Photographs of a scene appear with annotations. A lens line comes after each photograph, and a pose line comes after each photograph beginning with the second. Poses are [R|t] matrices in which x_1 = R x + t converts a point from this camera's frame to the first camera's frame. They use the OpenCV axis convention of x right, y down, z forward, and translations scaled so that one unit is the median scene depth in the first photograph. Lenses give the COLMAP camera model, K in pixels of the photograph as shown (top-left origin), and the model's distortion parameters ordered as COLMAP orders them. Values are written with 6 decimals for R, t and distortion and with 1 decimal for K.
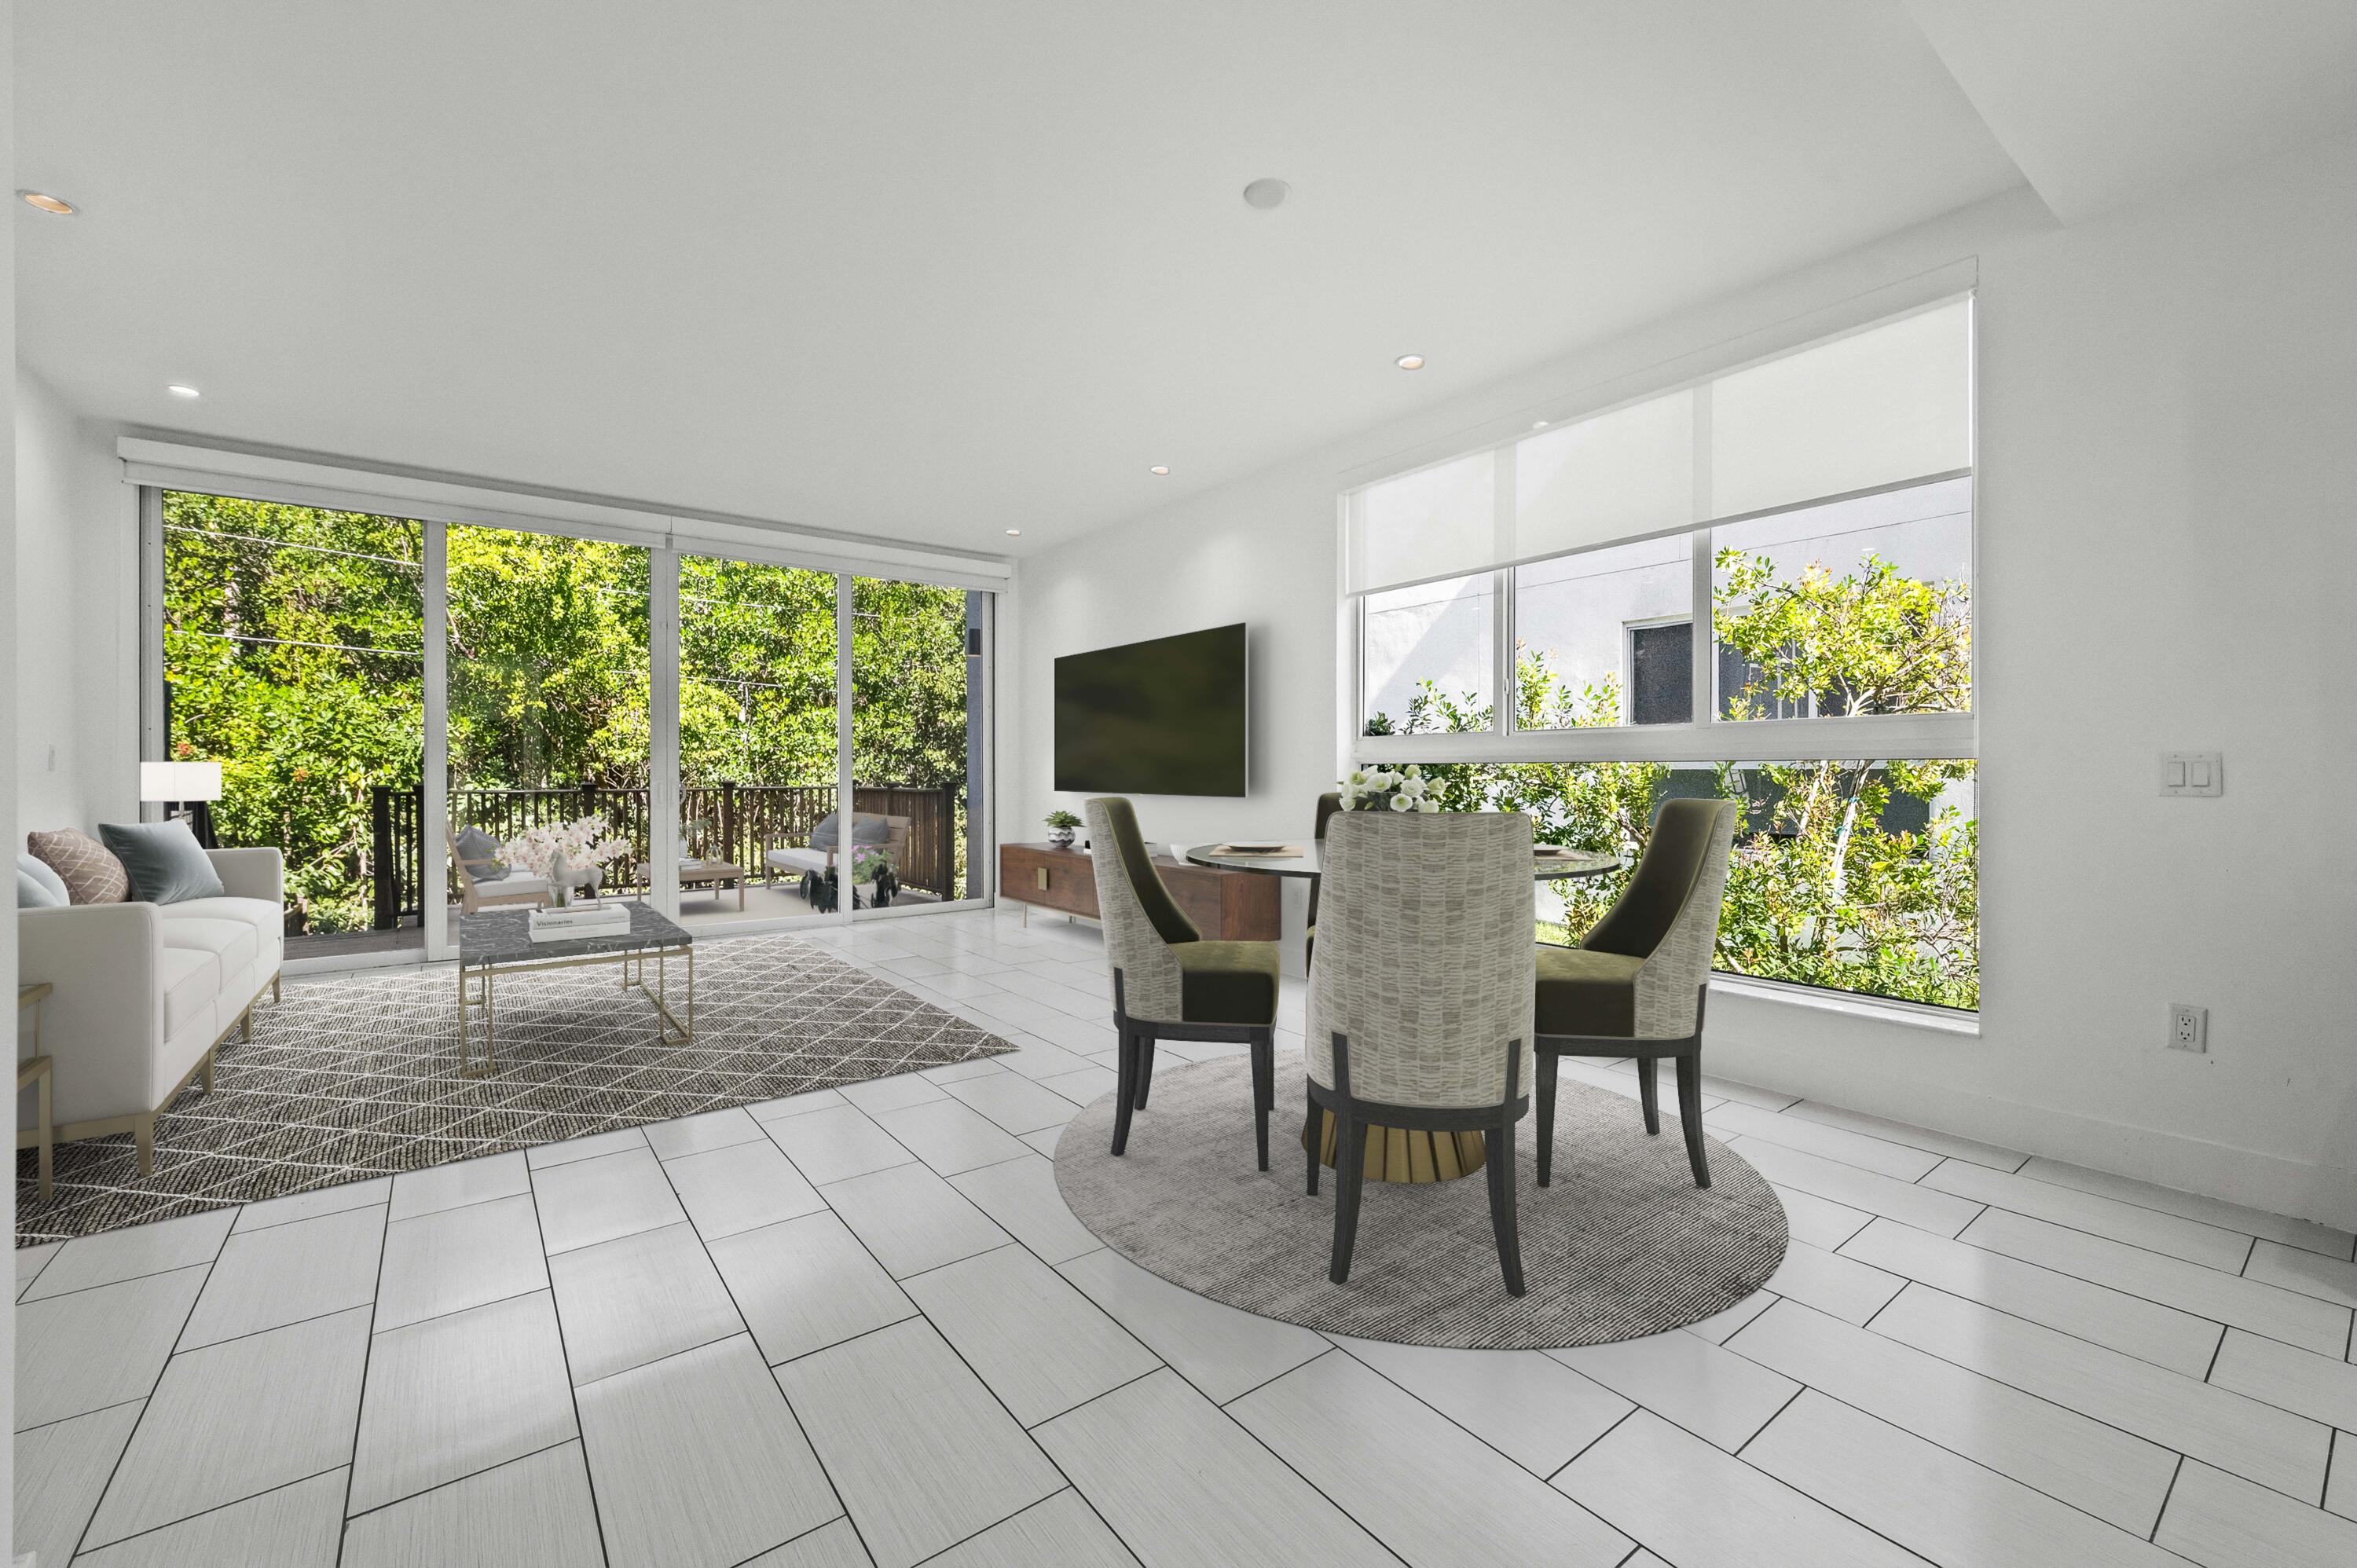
lens RADIAL K [[965.0, 0, 1182.2], [0, 965.0, 773.7], [0, 0, 1]] dist [0.000738, -0.000013]
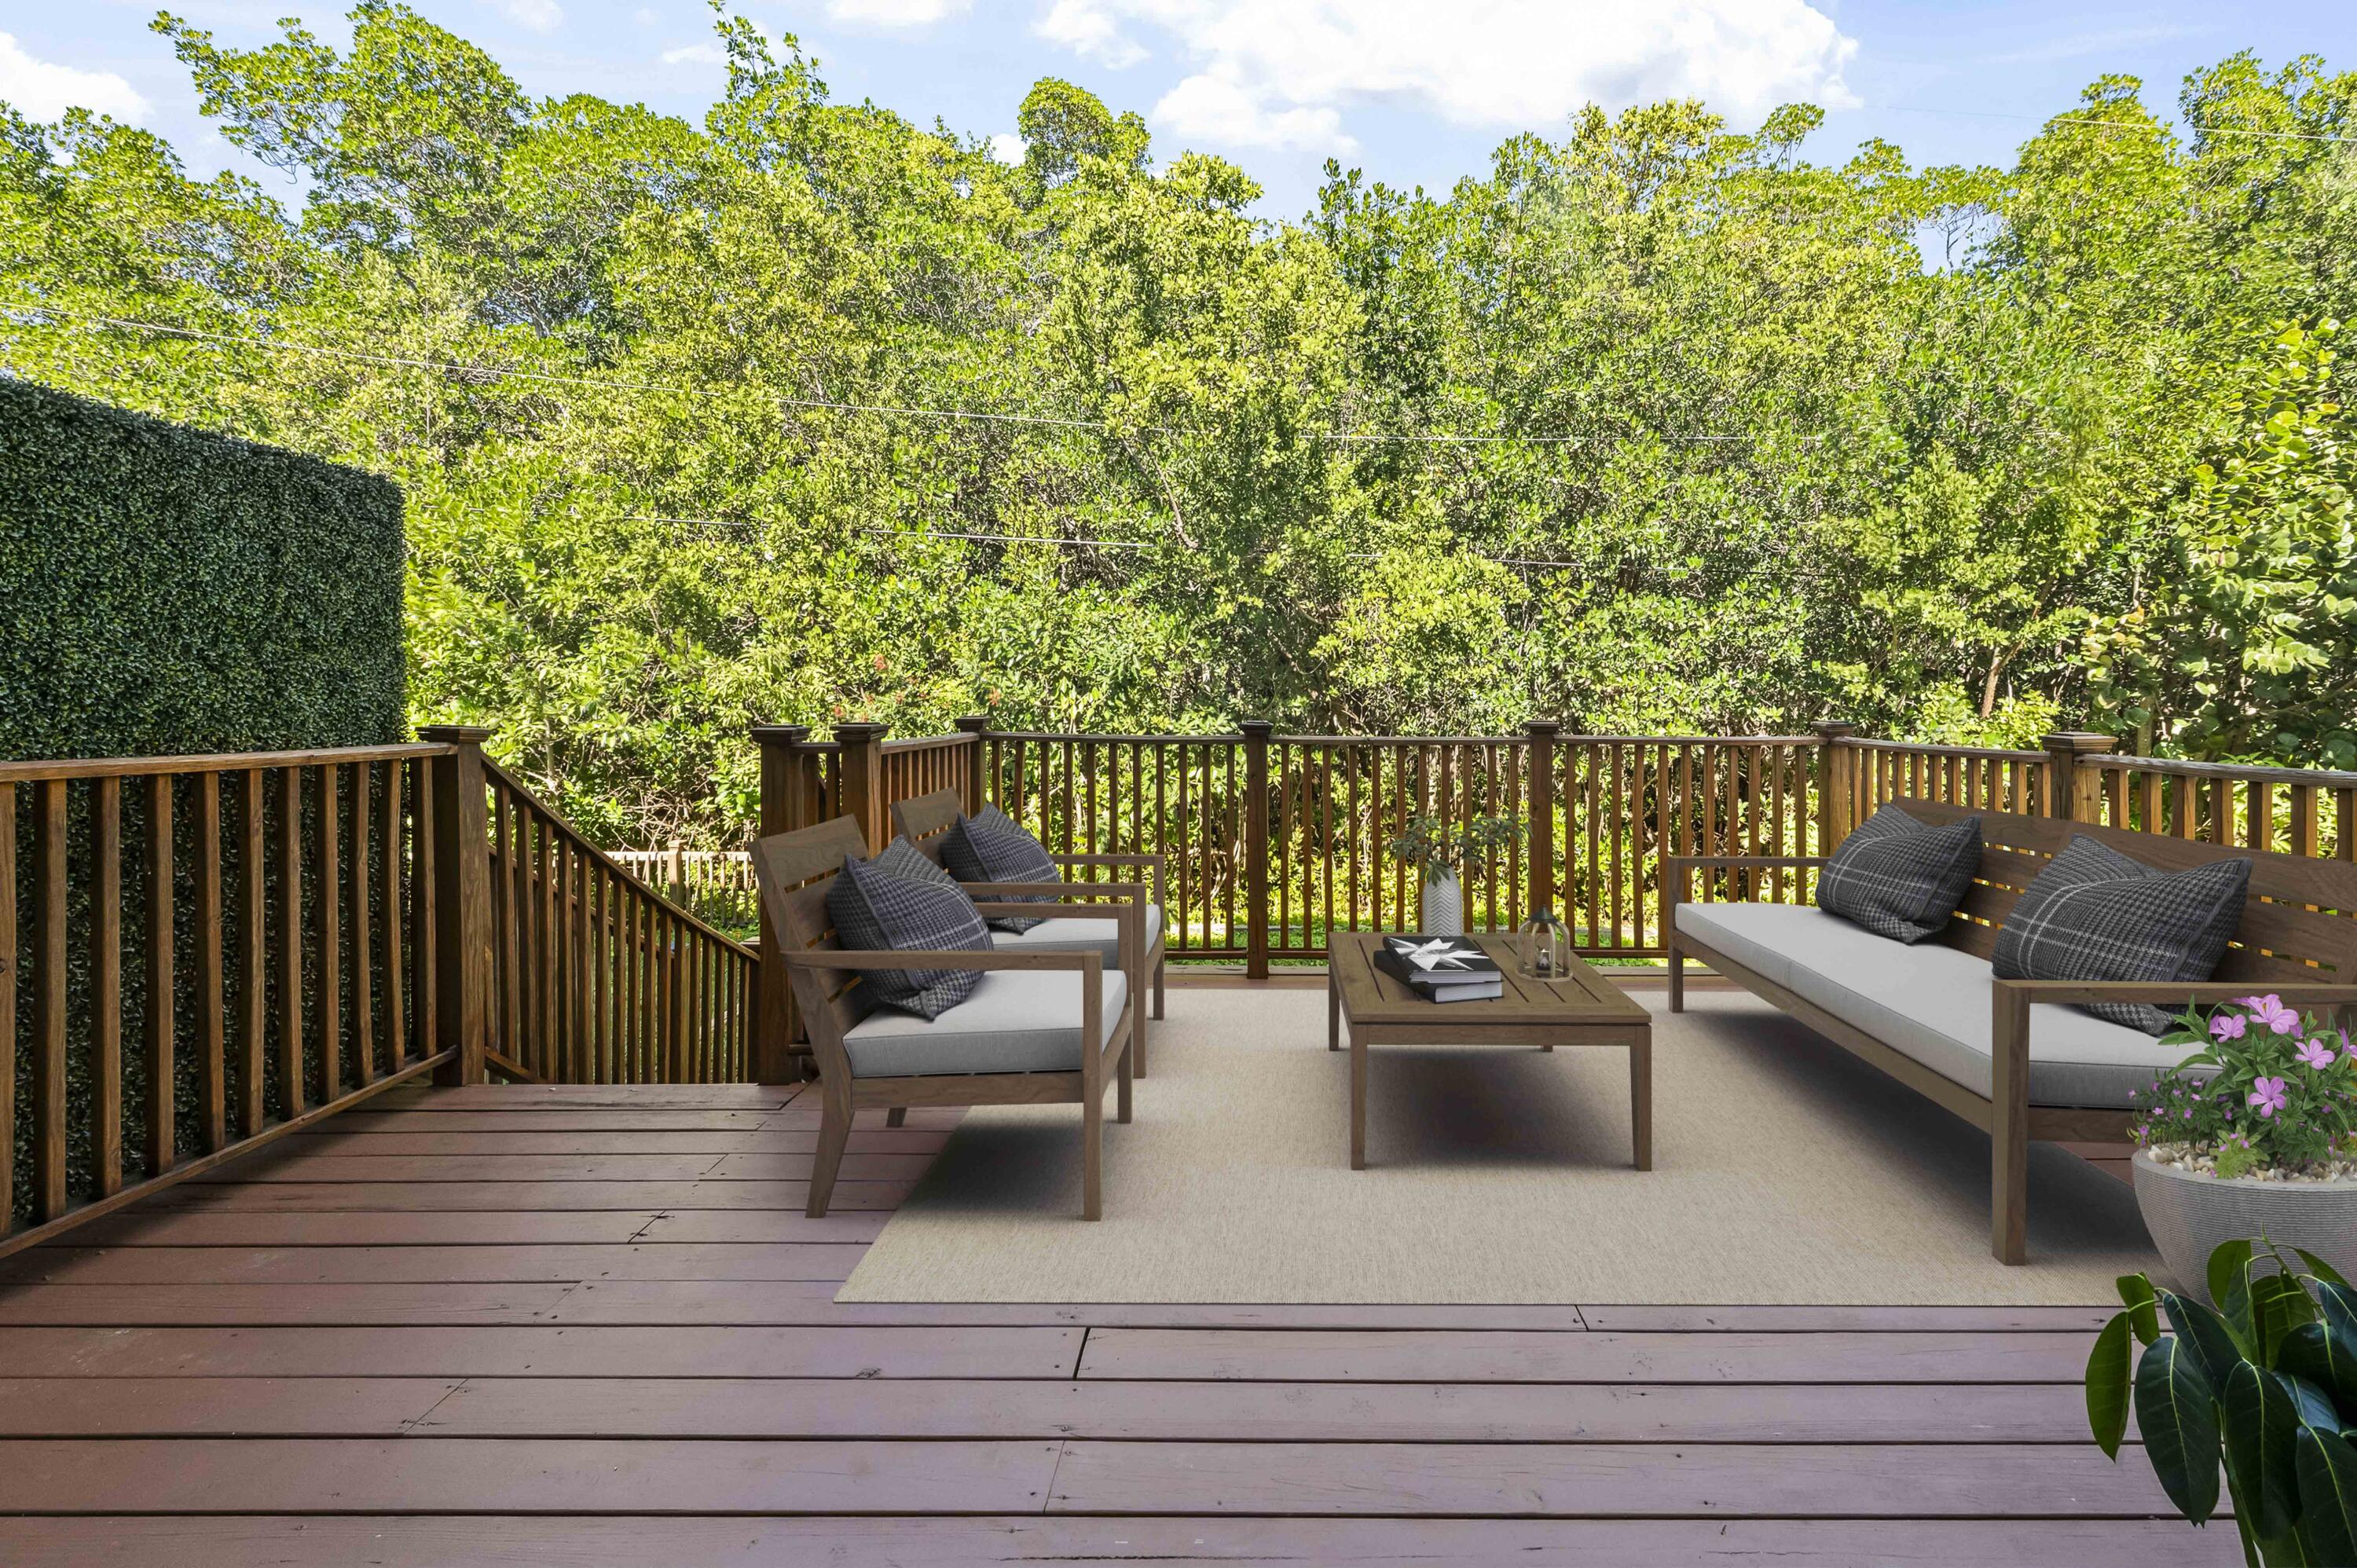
lens RADIAL K [[997.2, 0, 1276.0], [0, 997.2, 698.6], [0, 0, 1]] dist [0.000649, 0.000097]
pose [[0.805872, 0.005700, -0.592062, -0.232591], [-0.007309, 0.999973, -0.000320, -0.001142], [0.592044, 0.004585, 0.805893, 0.440223]]
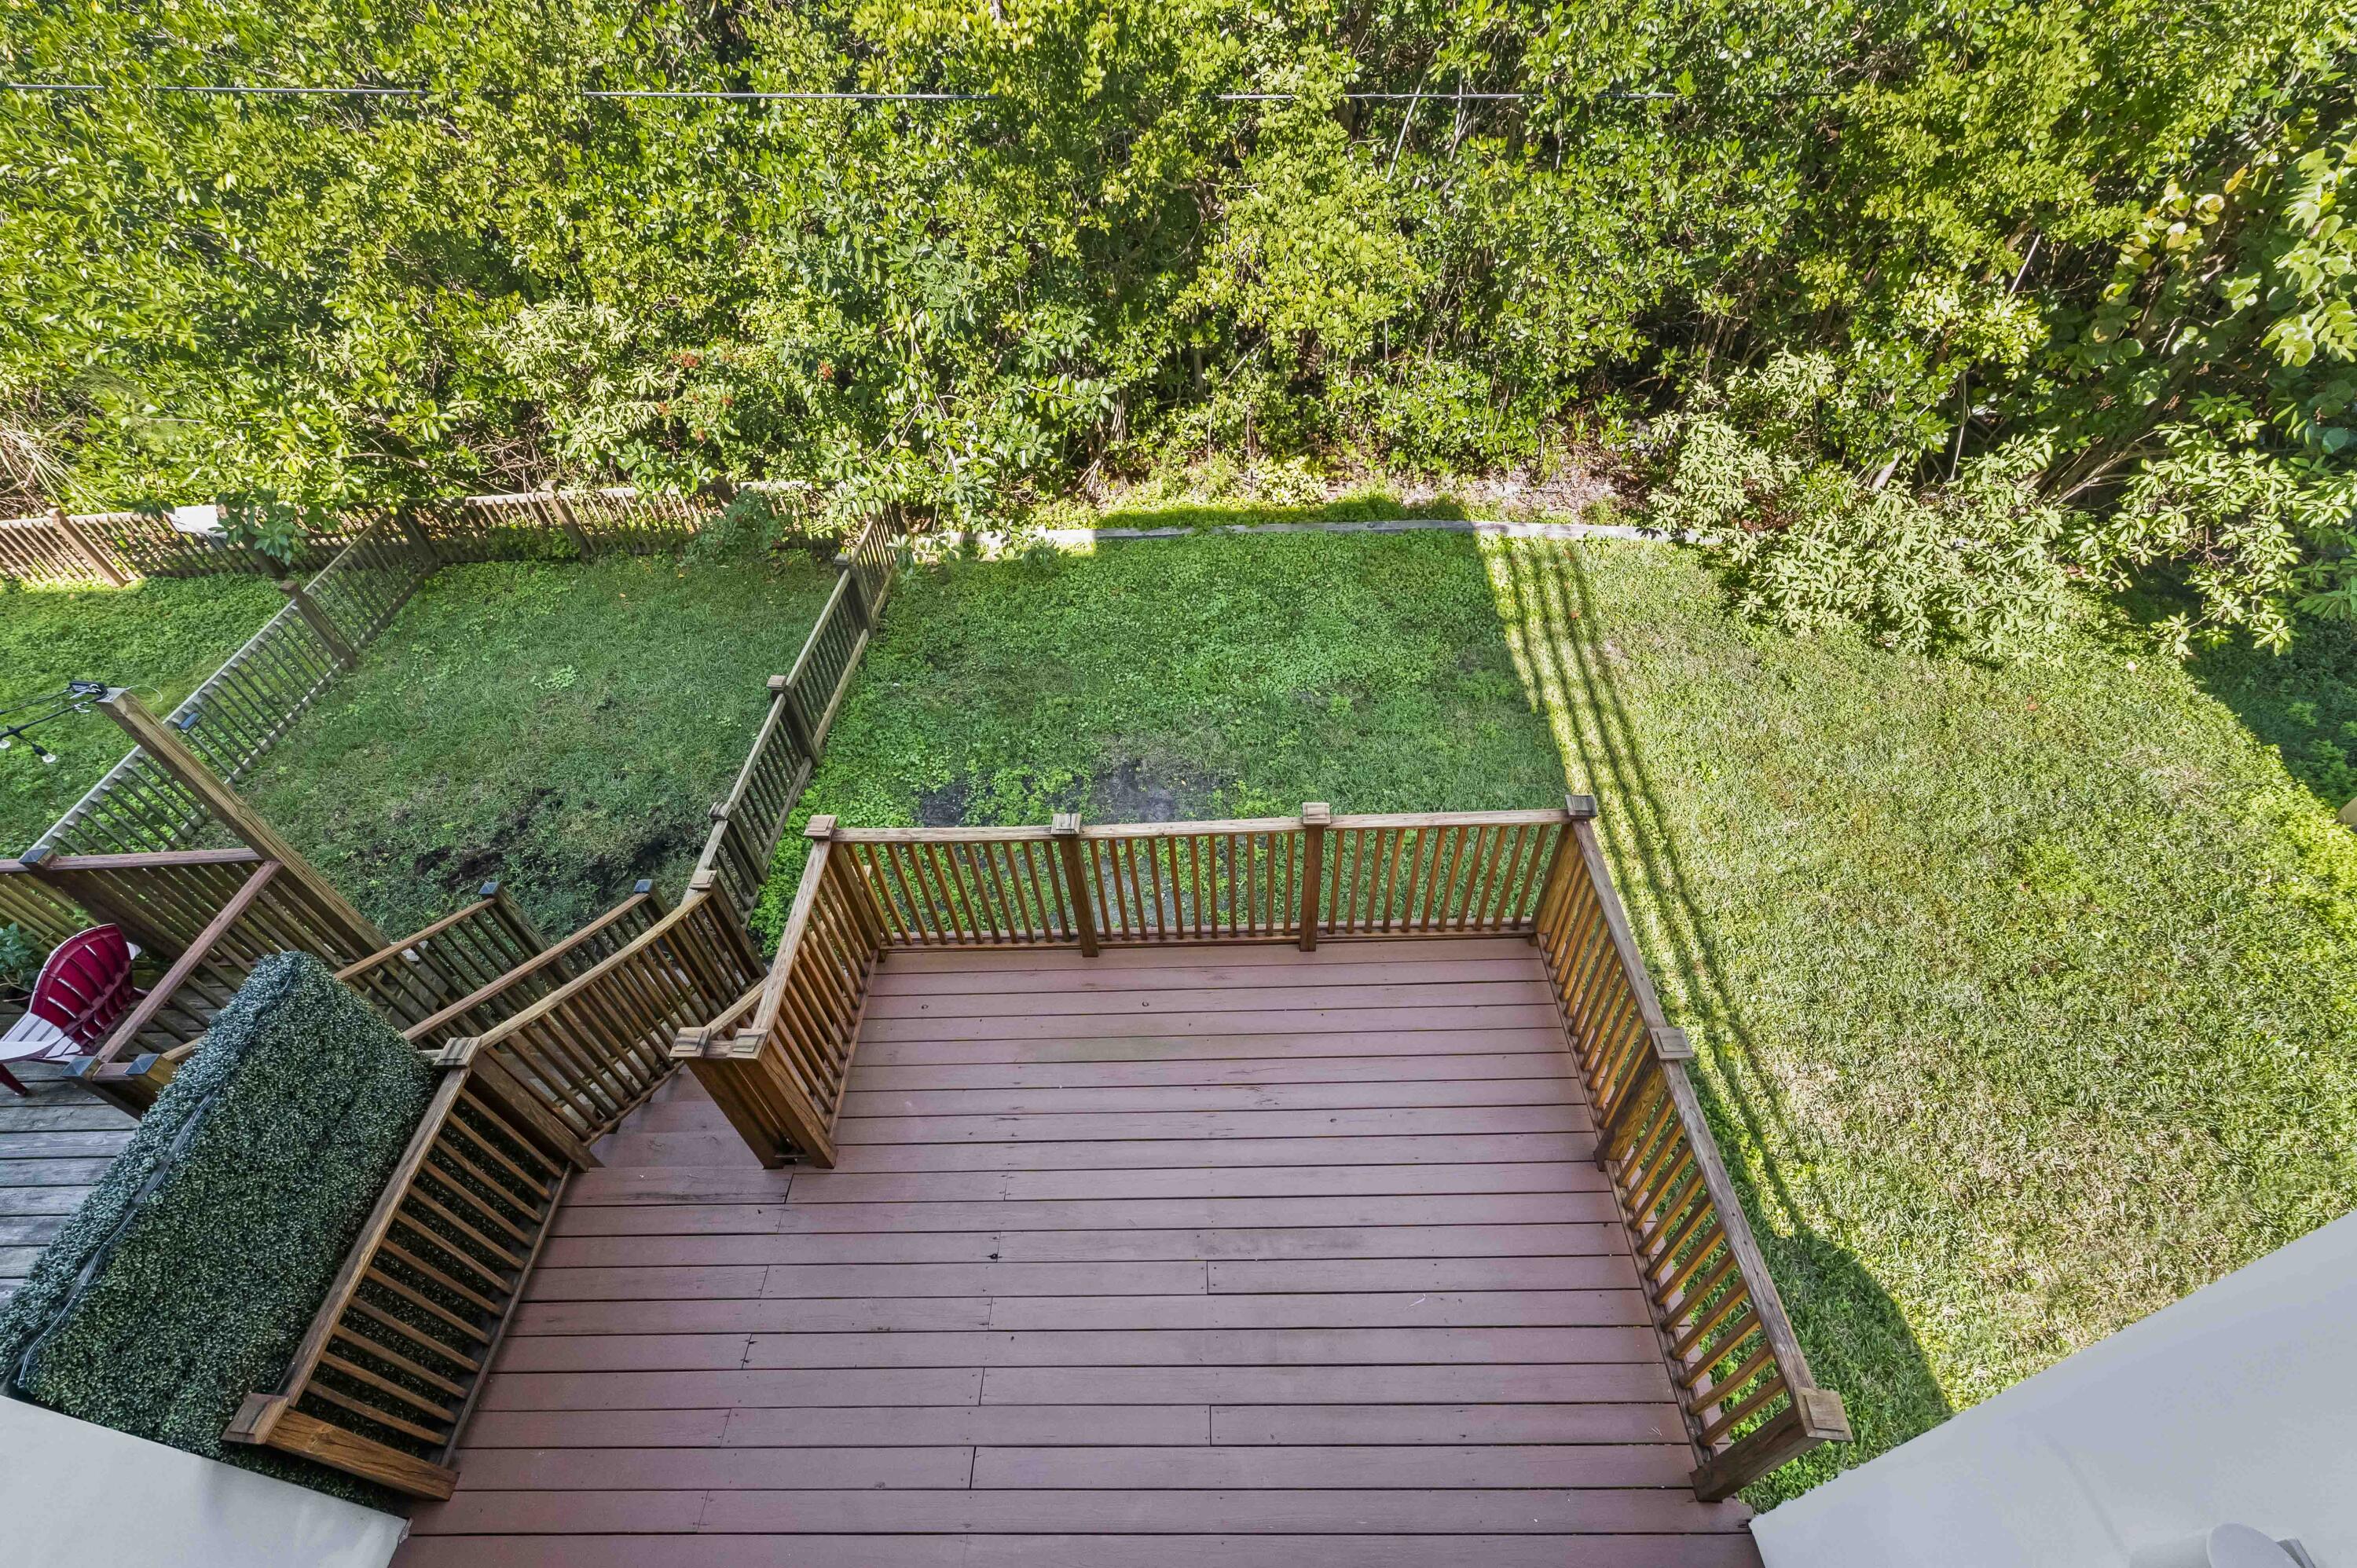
lens RADIAL K [[1020.0, 0, 1178.5], [0, 1020.0, 784.0], [0, 0, 1]] dist [-0.000179, -0.000133]
pose [[0.794133, 0.406155, -0.452097, -0.230650], [0.043529, 0.703970, 0.708894, -0.273513], [0.606184, -0.582635, 0.541366, 0.527731]]
